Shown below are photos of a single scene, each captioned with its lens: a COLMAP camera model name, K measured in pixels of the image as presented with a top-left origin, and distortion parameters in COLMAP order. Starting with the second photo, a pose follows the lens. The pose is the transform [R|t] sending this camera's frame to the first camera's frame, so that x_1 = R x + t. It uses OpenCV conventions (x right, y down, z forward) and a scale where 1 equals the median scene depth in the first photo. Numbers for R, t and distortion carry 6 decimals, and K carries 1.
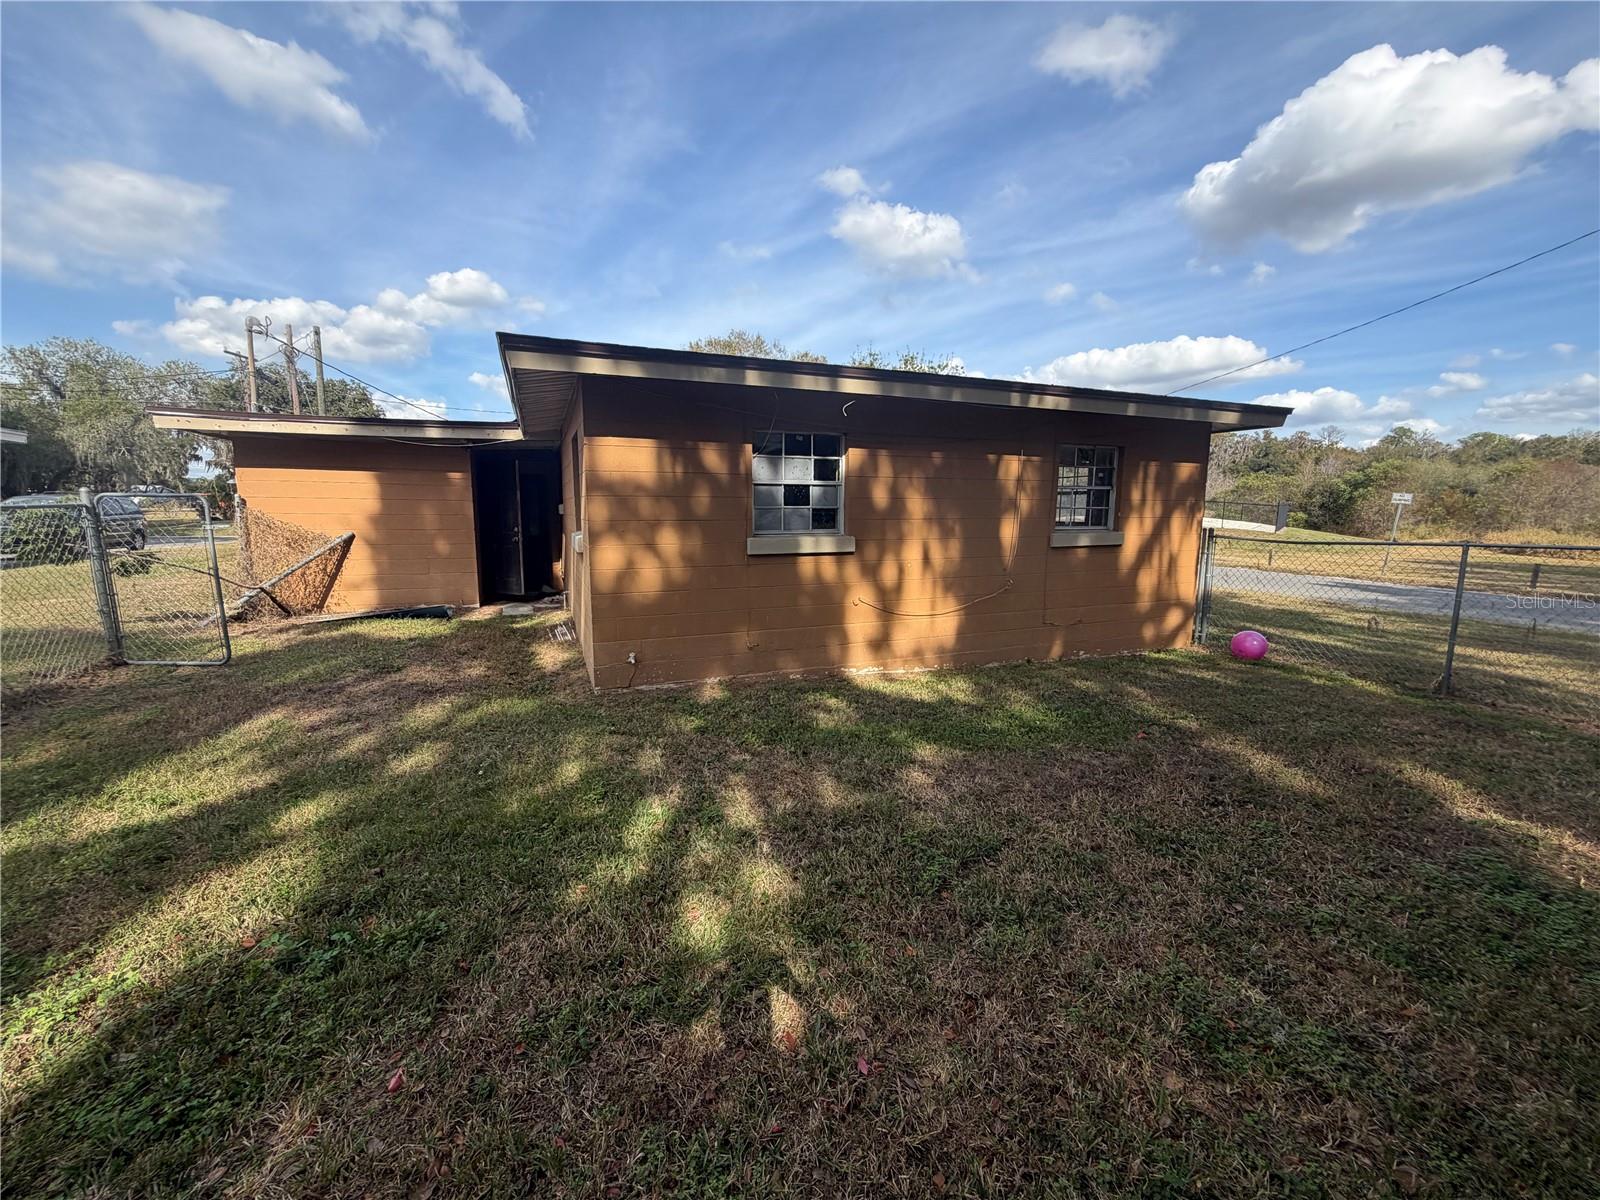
lens RADIAL K [[629.6, 0, 797.0], [0, 629.6, 567.3], [0, 0, 1]] dist [-0.000670, -0.000086]
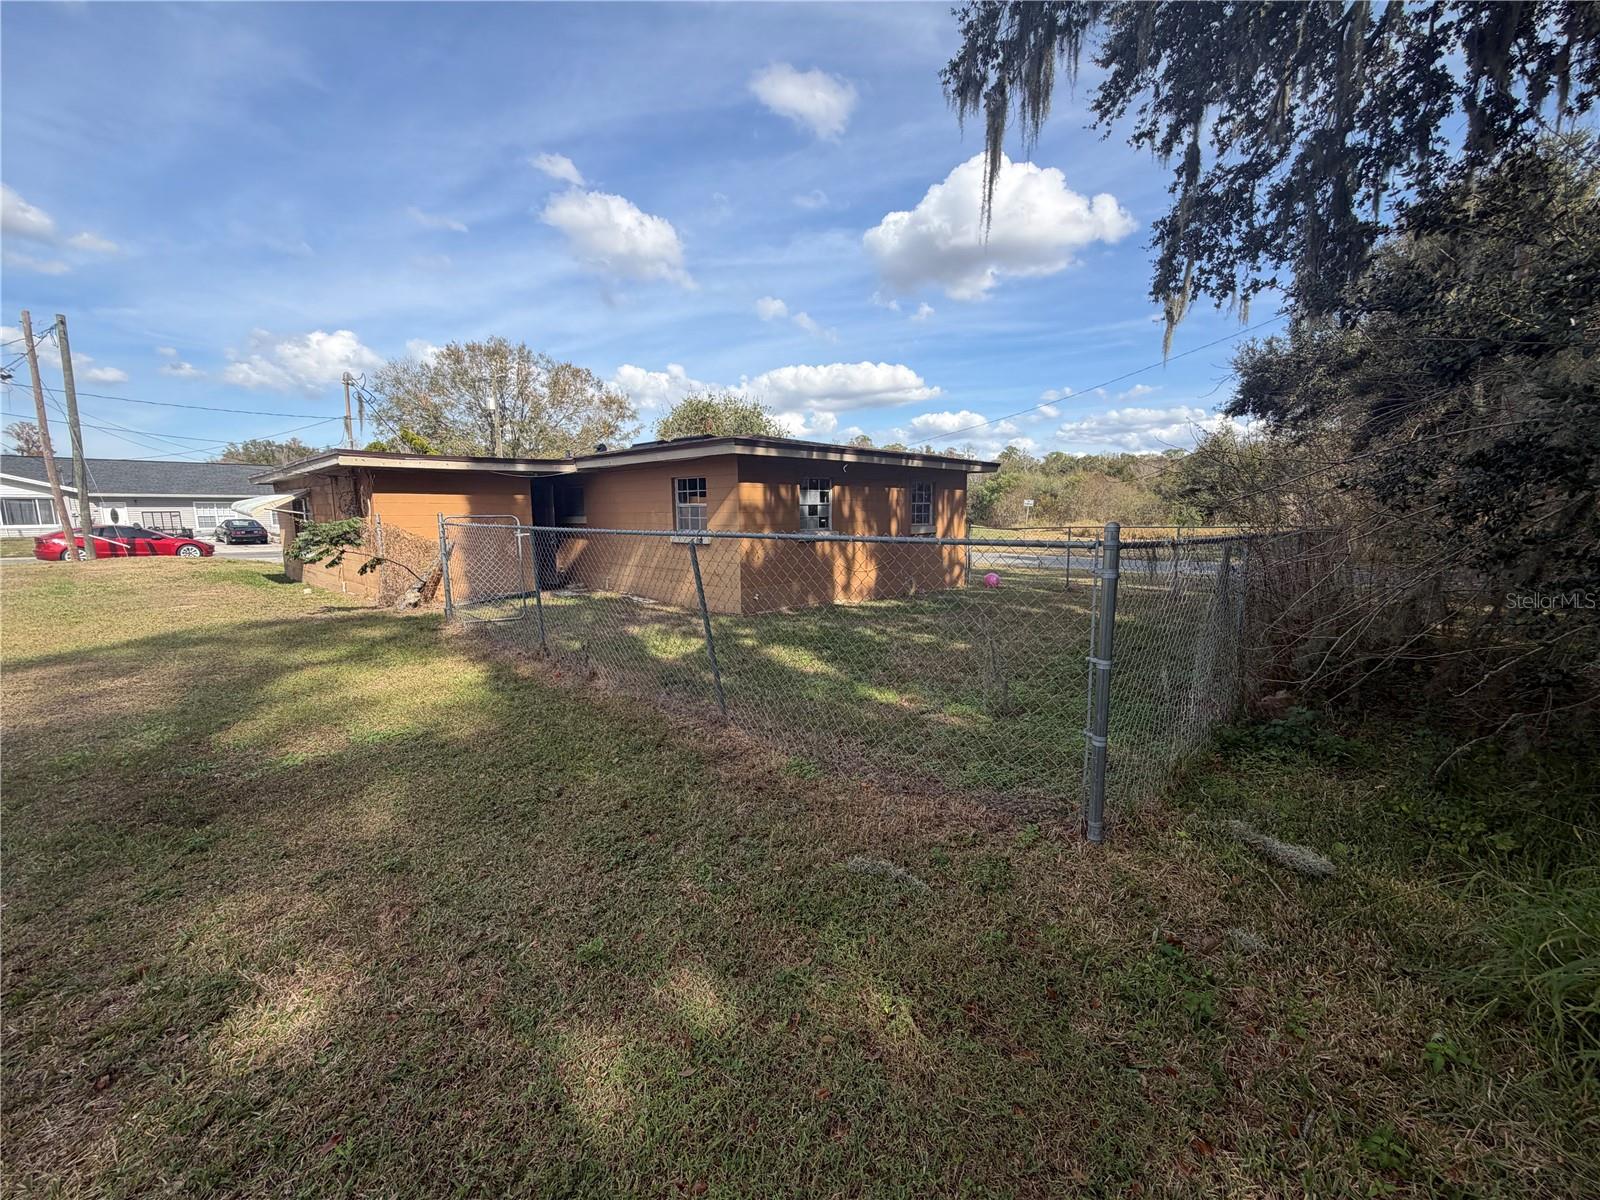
lens RADIAL K [[629.6, 0, 800.6], [0, 629.6, 598.9], [0, 0, 1]] dist [-0.000670, -0.000086]
pose [[0.903171, -0.071750, 0.423242, -0.693448], [0.052045, 0.996962, 0.057949, 0.032494], [-0.426114, -0.030310, 0.904161, -0.583205]]
